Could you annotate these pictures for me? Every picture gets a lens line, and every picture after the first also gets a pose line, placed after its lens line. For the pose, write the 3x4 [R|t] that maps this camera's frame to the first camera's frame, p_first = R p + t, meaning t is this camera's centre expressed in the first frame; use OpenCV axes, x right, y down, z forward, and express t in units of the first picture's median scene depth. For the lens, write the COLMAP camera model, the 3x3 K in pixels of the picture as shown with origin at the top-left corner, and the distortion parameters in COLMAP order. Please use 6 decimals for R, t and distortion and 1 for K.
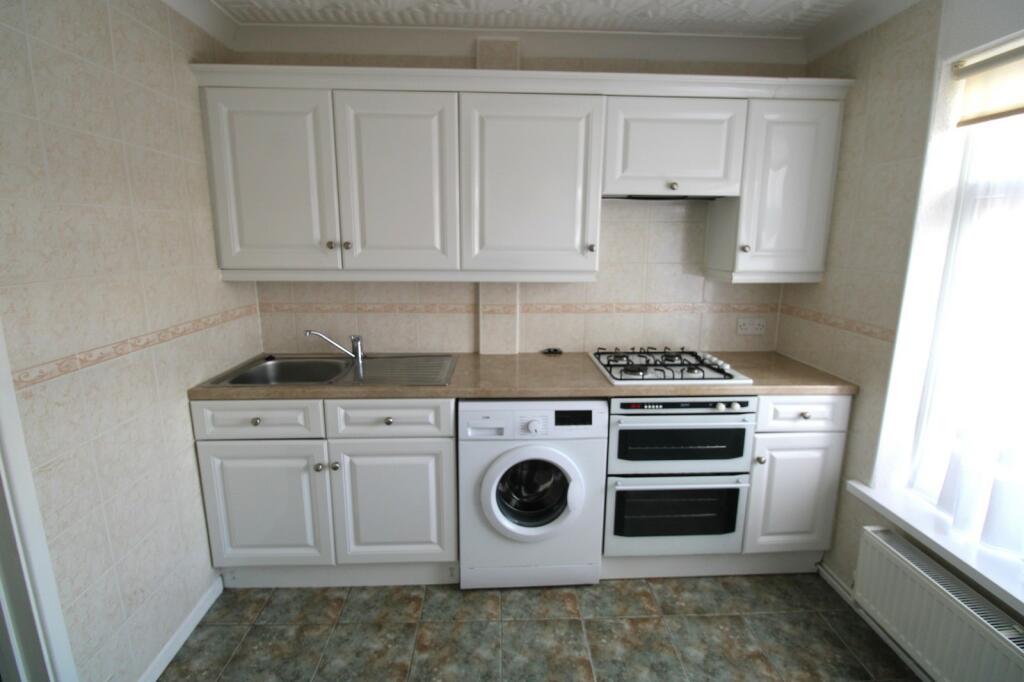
lens RADIAL K [[473.8, 0, 515.2], [0, 473.8, 331.3], [0, 0, 1]] dist [-0.000722, -0.016020]
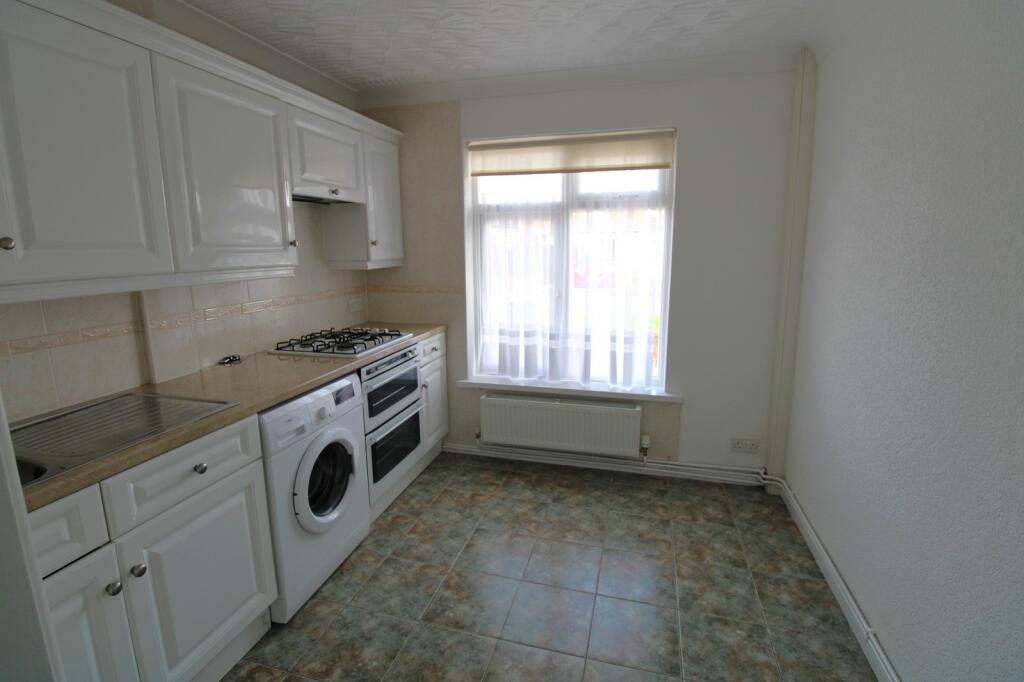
lens RADIAL K [[473.8, 0, 515.2], [0, 473.8, 331.3], [0, 0, 1]] dist [-0.000722, -0.016020]
pose [[0.298918, -0.179773, 0.937192, -0.752887], [0.193476, 0.973115, 0.124954, -0.022216], [-0.934460, 0.143974, 0.325664, 0.233820]]
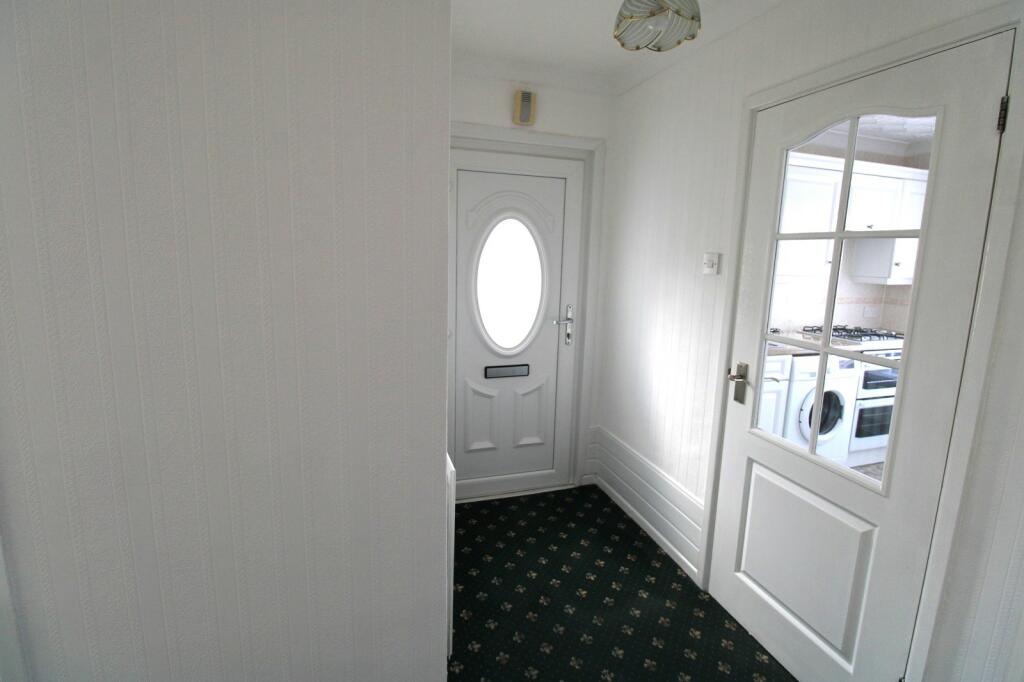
lens RADIAL K [[473.8, 0, 515.2], [0, 473.8, 331.3], [0, 0, 1]] dist [-0.000722, -0.016020]
pose [[0.961493, -0.024006, 0.273779, -1.394797], [0.032263, 0.999149, -0.025696, 0.070956], [-0.272930, 0.033540, 0.961449, -0.260631]]
